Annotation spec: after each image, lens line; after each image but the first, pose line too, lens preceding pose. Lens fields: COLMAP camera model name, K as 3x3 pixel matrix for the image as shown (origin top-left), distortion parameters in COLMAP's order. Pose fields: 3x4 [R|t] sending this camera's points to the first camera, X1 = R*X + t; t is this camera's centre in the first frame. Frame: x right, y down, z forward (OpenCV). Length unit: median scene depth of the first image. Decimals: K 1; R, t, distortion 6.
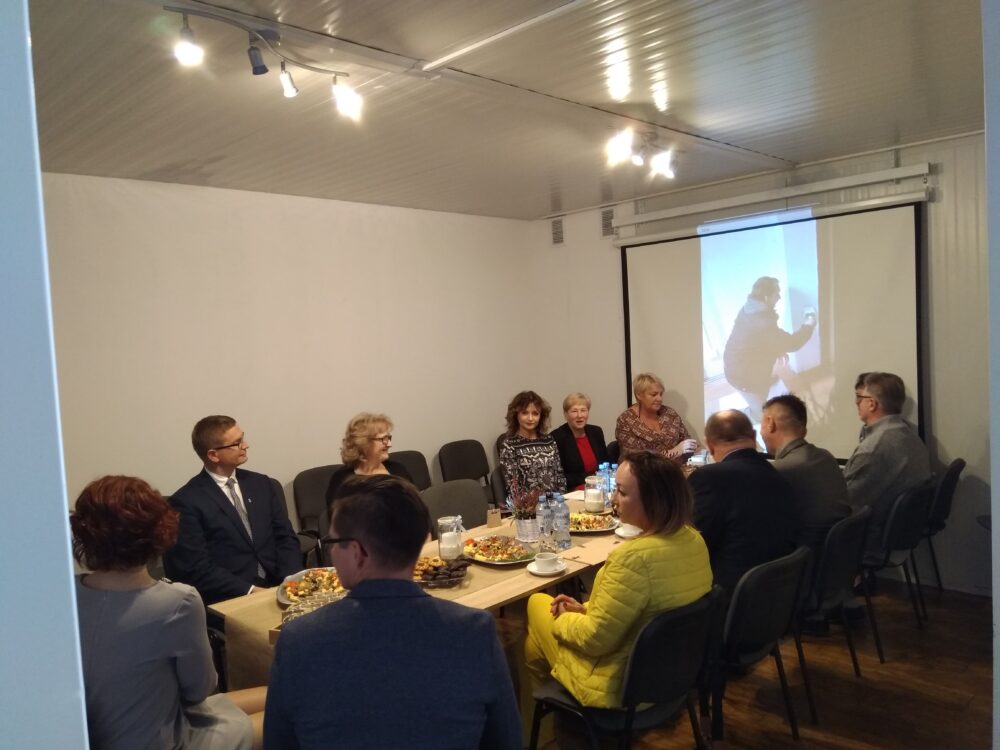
lens RADIAL K [[790.7, 0, 501.8], [0, 790.7, 378.1], [0, 0, 1]] dist [0.085762, -0.127584]
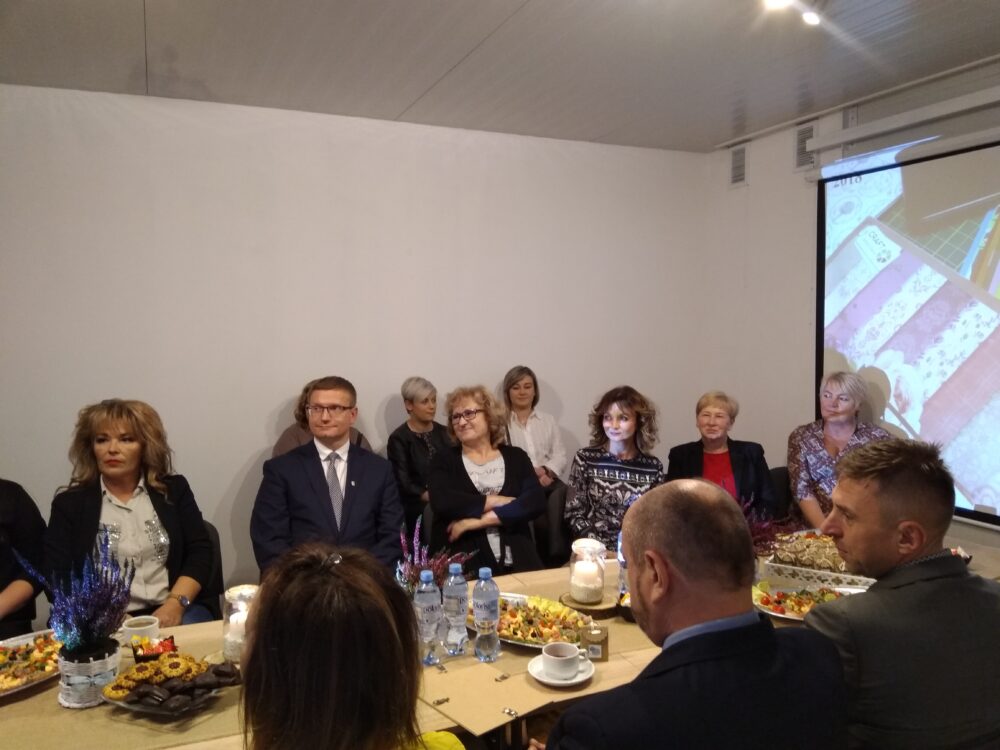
lens RADIAL K [[790.7, 0, 497.9], [0, 790.7, 370.1], [0, 0, 1]] dist [0.085762, -0.127584]
pose [[0.923070, 0.067413, -0.378678, 0.290812], [-0.064715, 0.997706, 0.019866, -0.005622], [0.379148, 0.006168, 0.925315, 0.488731]]
